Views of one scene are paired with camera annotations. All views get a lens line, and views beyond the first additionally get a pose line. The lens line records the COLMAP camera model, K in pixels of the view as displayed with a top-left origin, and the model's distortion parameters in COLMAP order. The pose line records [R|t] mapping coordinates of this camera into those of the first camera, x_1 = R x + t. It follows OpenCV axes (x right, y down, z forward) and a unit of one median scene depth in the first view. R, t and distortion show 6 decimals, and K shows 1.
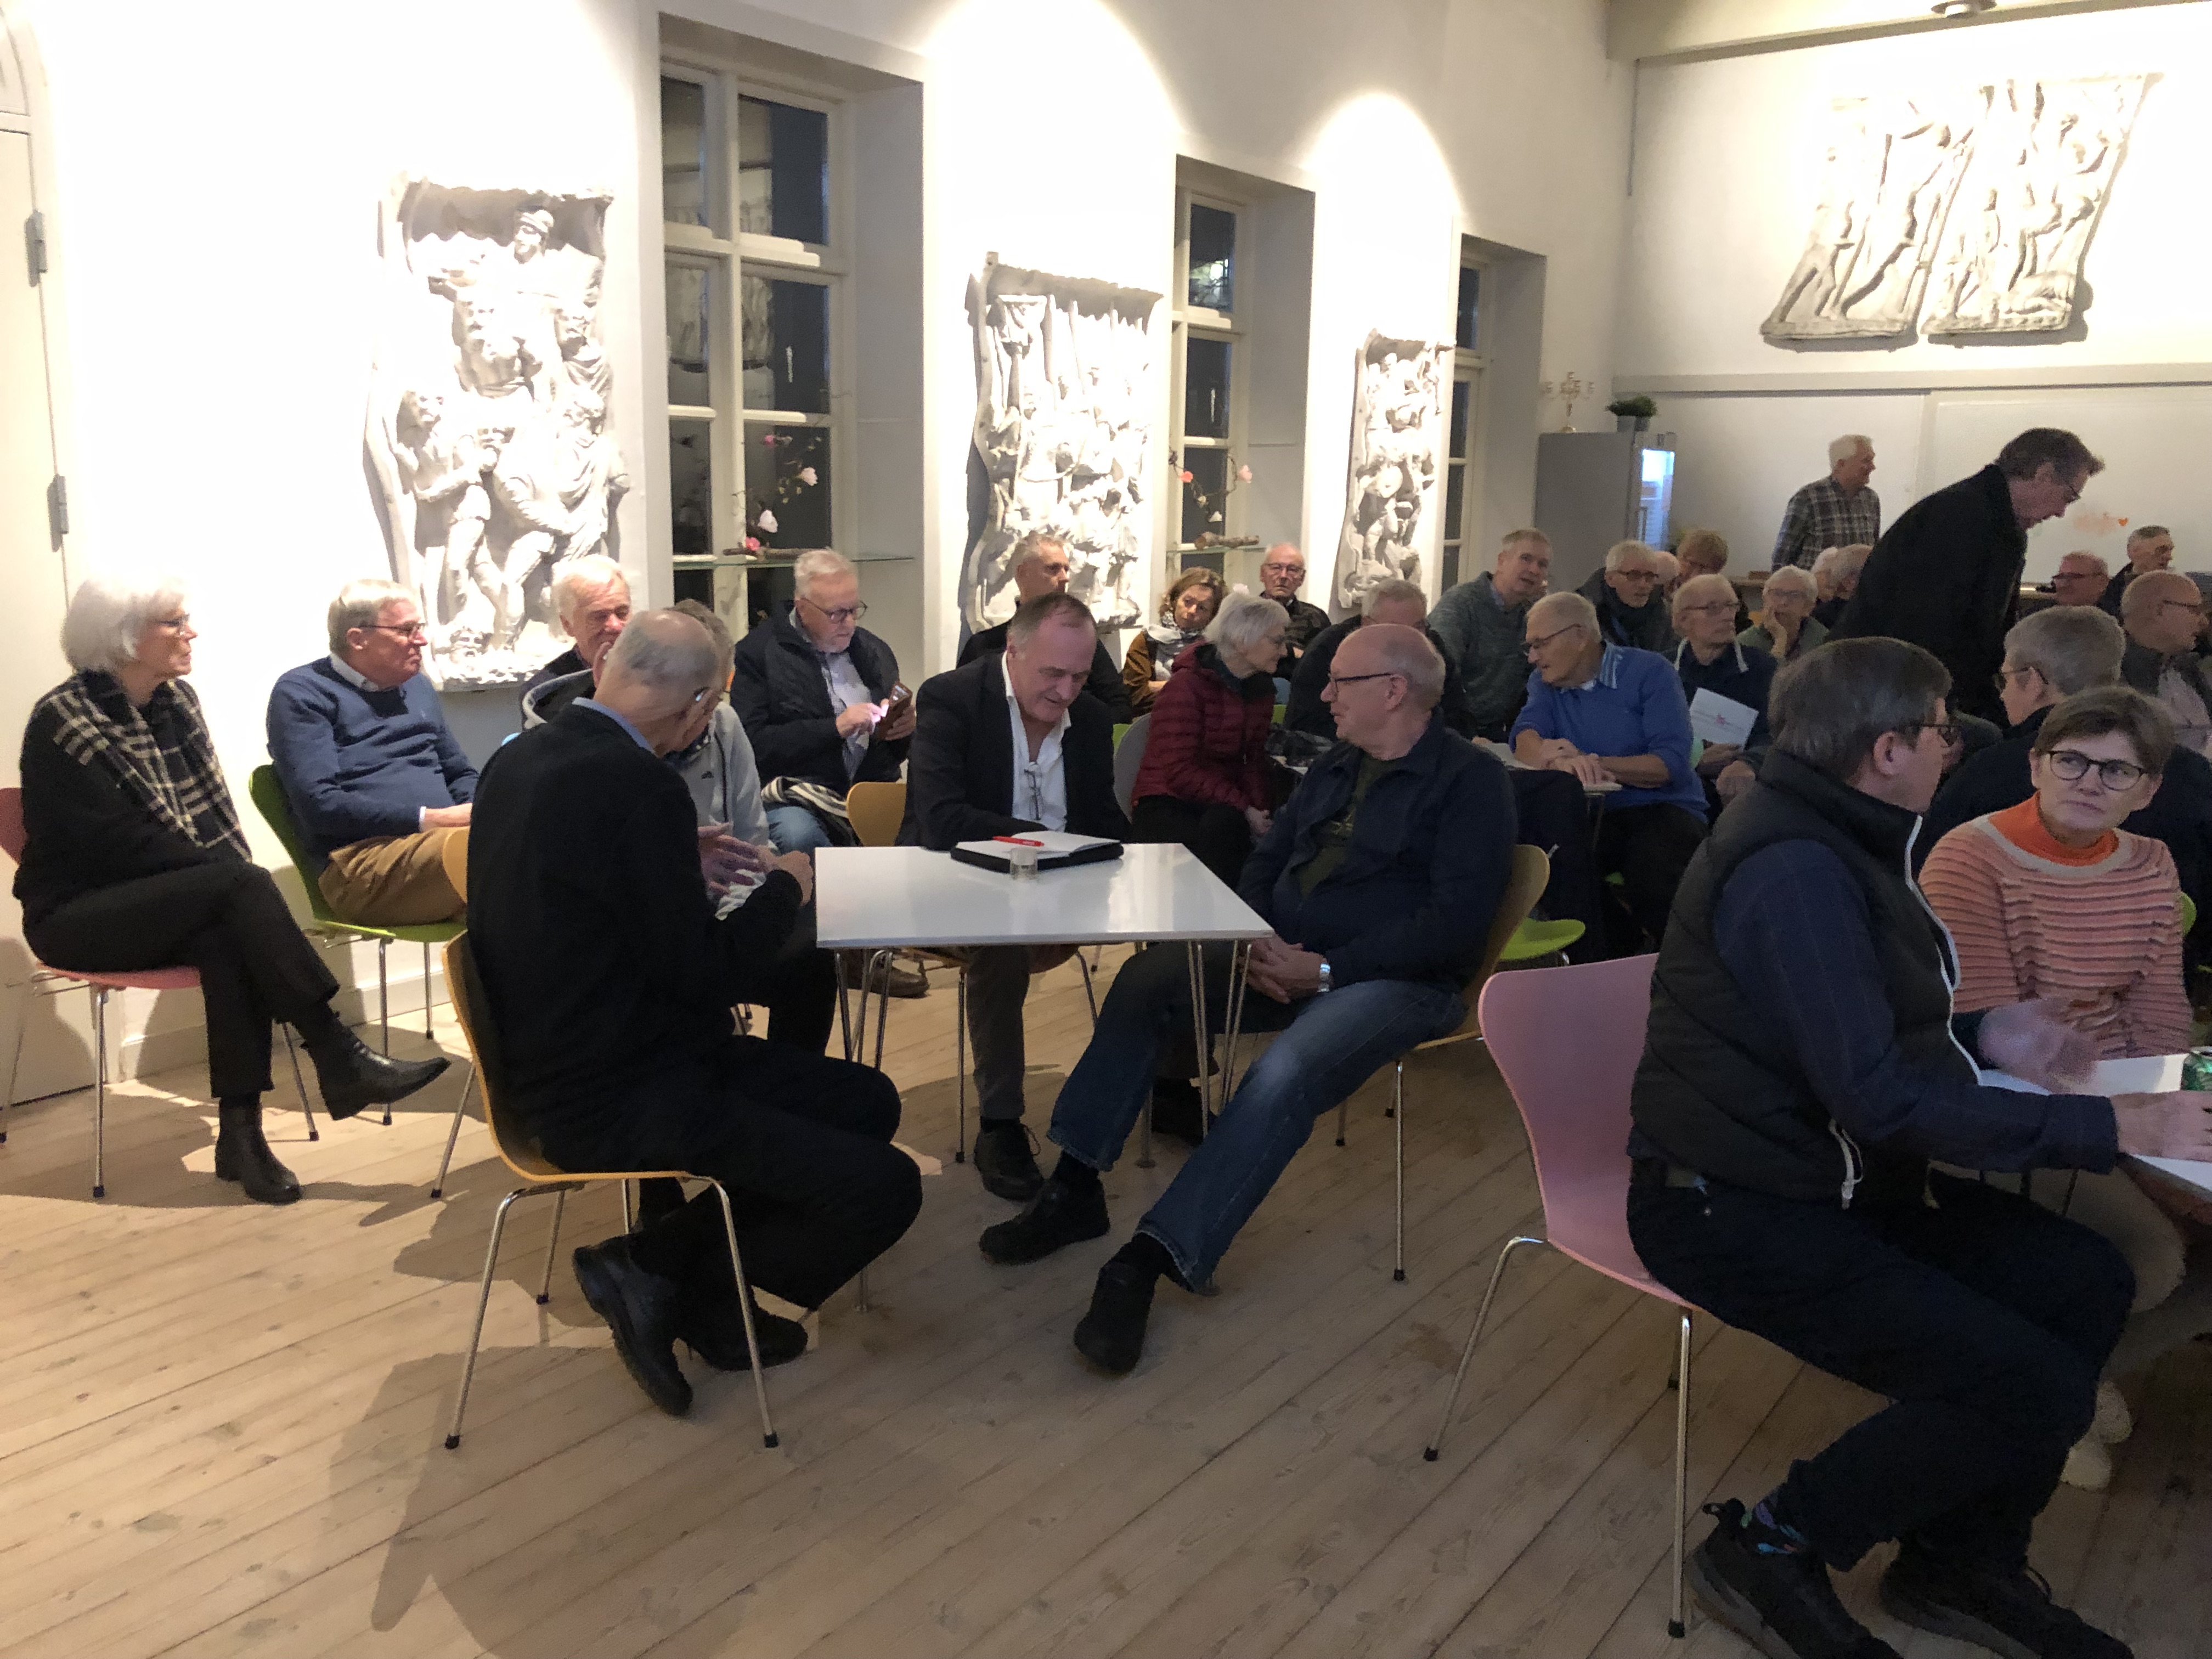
lens RADIAL K [[1802.8, 0, 1072.3], [0, 1802.8, 806.6], [0, 0, 1]] dist [0.019663, -0.021747]
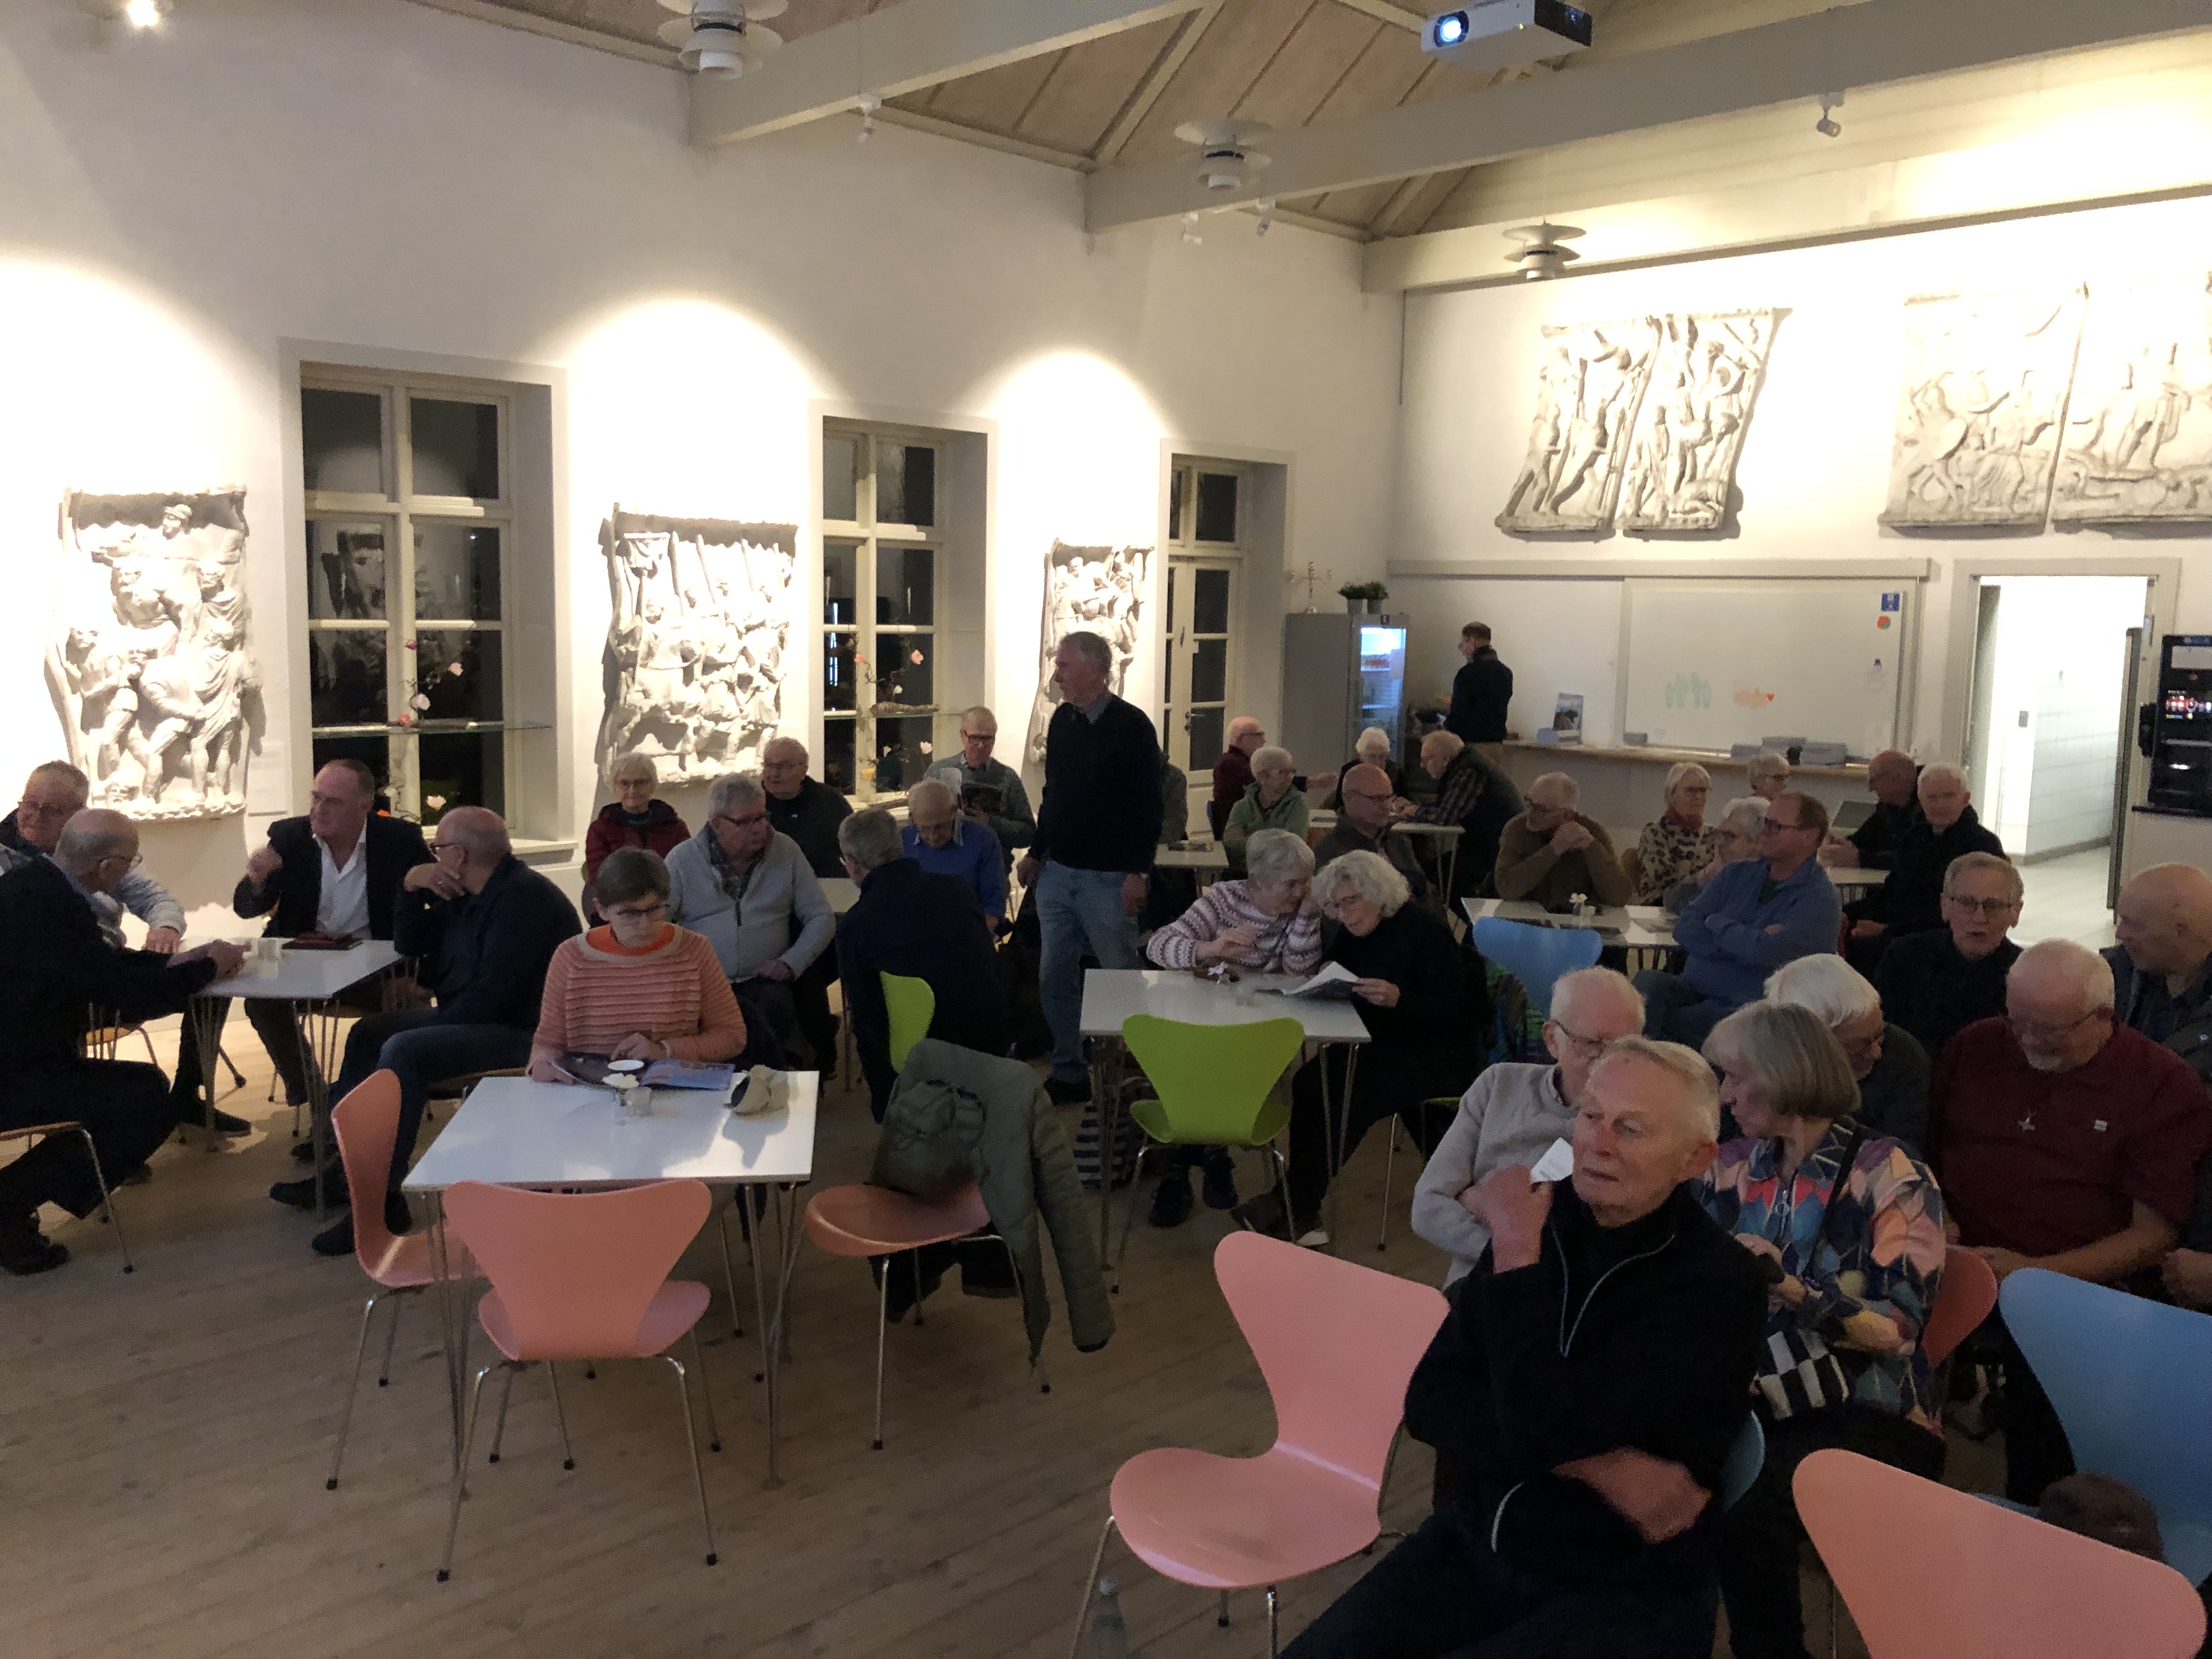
lens RADIAL K [[1802.8, 0, 1091.5], [0, 1802.8, 809.5], [0, 0, 1]] dist [0.019663, -0.021747]
pose [[0.988854, 0.023300, -0.147054, 0.497157], [-0.032161, 0.997788, -0.058171, -0.012021], [0.145374, 0.062252, 0.987416, -0.256889]]
